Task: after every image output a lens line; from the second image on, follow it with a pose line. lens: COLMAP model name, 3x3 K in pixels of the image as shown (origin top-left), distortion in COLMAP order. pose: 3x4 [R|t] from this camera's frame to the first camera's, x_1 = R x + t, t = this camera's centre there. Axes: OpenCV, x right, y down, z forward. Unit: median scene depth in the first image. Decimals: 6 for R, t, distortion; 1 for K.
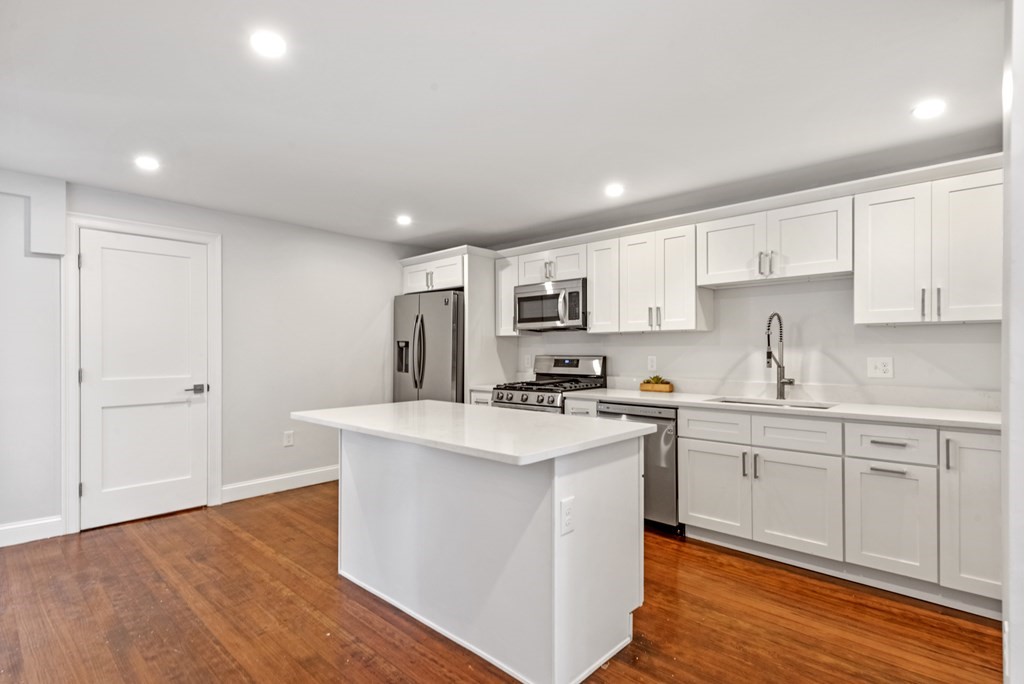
lens RADIAL K [[499.4, 0, 514.9], [0, 499.4, 351.3], [0, 0, 1]] dist [0.013347, -0.002627]
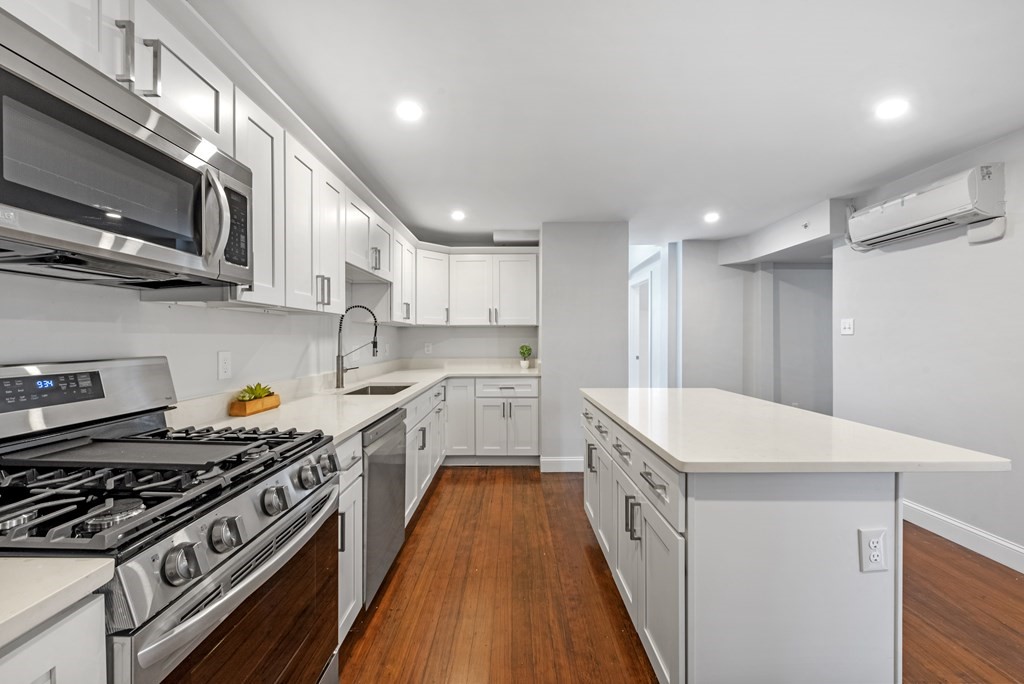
lens RADIAL K [[410.9, 0, 516.5], [0, 410.9, 337.9], [0, 0, 1]] dist [-0.000830, -0.000008]
pose [[-0.691800, 0.004321, 0.722076, -0.290207], [0.006348, 0.999980, 0.000097, -0.004355], [-0.722061, 0.004651, -0.691814, 1.178569]]
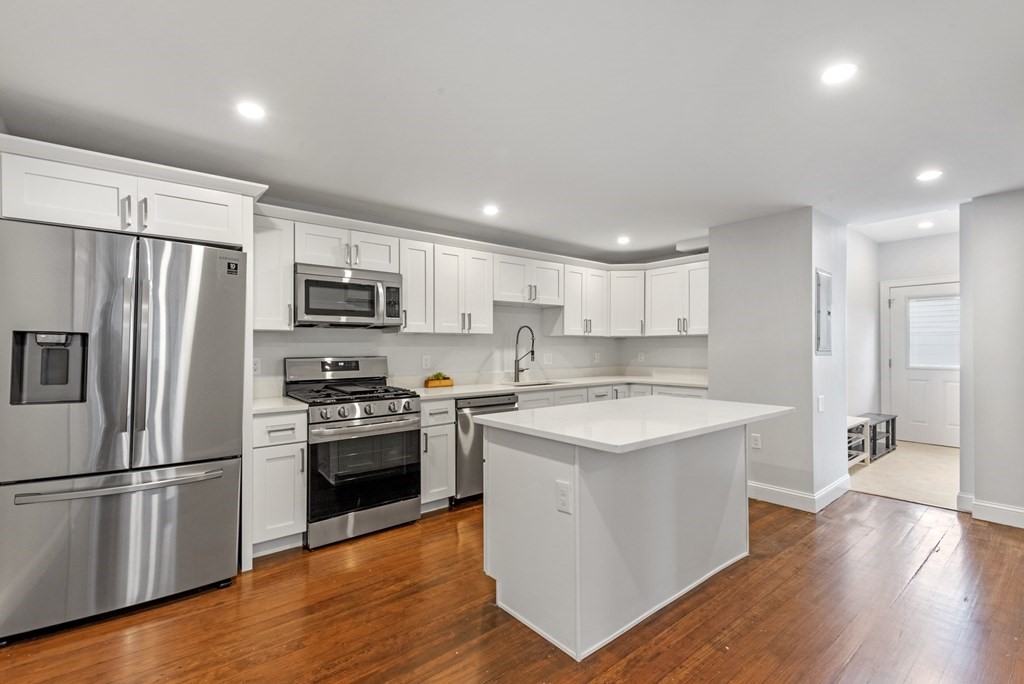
lens RADIAL K [[459.6, 0, 501.2], [0, 459.6, 344.4], [0, 0, 1]] dist [0.014187, -0.000438]
pose [[0.149923, 0.010506, 0.988642, -0.761967], [0.006657, 0.999910, -0.011636, -0.002306], [-0.988675, 0.008326, 0.149840, 0.748429]]
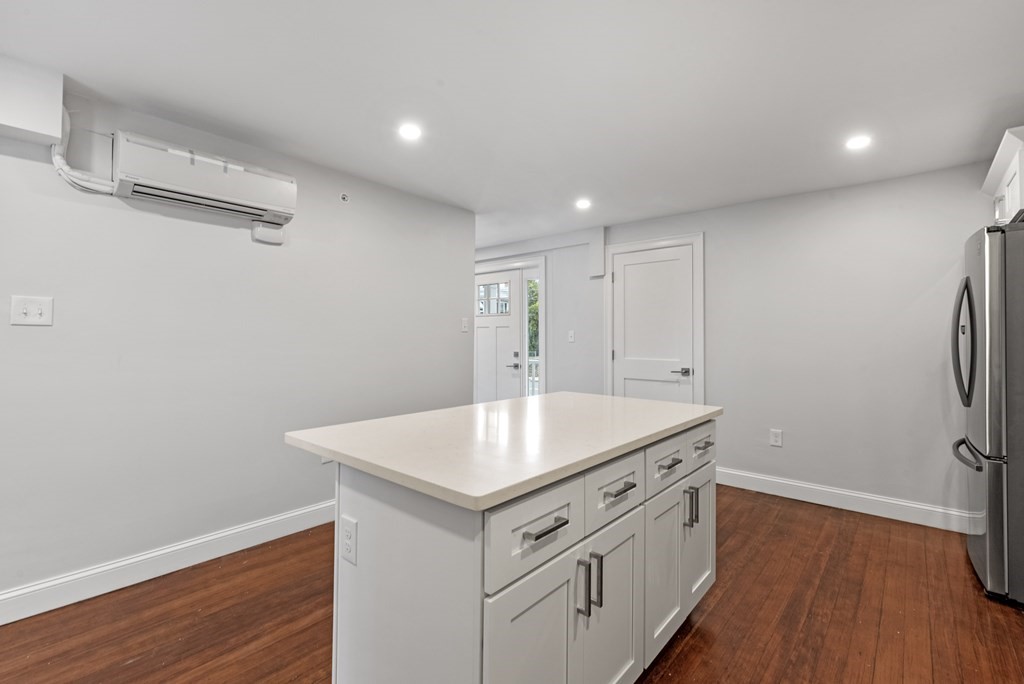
lens RADIAL K [[459.6, 0, 505.8], [0, 459.6, 333.2], [0, 0, 1]] dist [0.014187, -0.000438]
pose [[0.020573, -0.011281, -0.999725, 0.426368], [-0.011077, 0.999872, -0.011511, 0.003619], [0.999727, 0.011311, 0.020446, 0.590161]]
